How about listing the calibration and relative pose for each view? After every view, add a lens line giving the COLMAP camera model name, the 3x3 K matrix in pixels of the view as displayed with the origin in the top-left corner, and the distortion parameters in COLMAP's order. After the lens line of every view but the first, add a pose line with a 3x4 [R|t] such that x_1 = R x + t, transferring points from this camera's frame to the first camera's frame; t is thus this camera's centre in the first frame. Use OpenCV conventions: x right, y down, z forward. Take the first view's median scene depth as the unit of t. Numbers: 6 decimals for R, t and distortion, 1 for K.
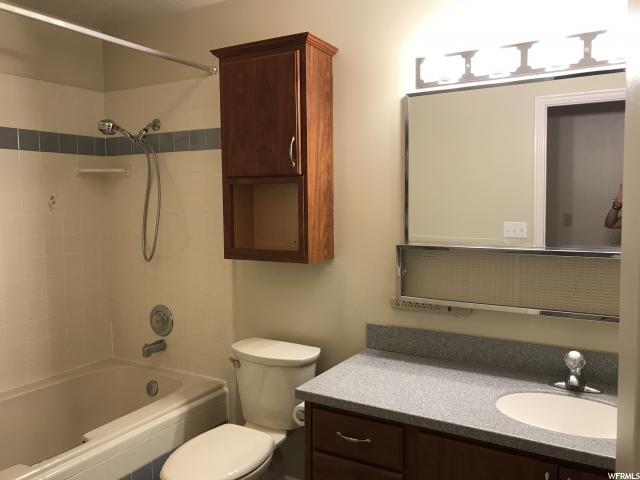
lens RADIAL K [[537.5, 0, 317.0], [0, 537.5, 236.8], [0, 0, 1]] dist [0.021945, 0.001664]
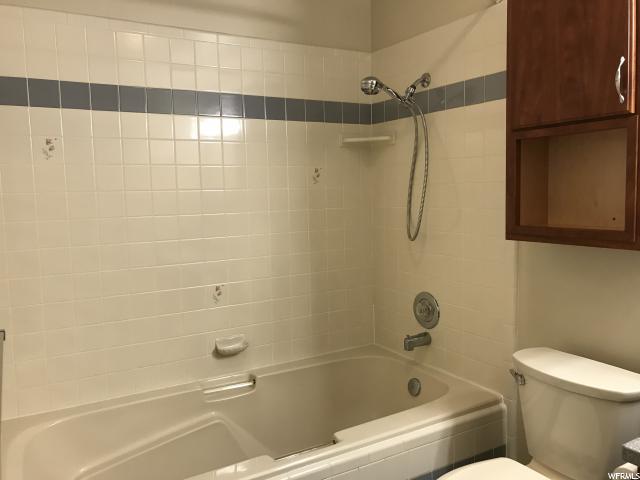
lens RADIAL K [[537.5, 0, 317.0], [0, 537.5, 236.8], [0, 0, 1]] dist [0.021945, 0.001664]
pose [[0.877671, 0.029389, -0.478363, -0.036481], [-0.017524, 0.999418, 0.029250, 0.017028], [0.478944, -0.017290, 0.877675, 0.175310]]
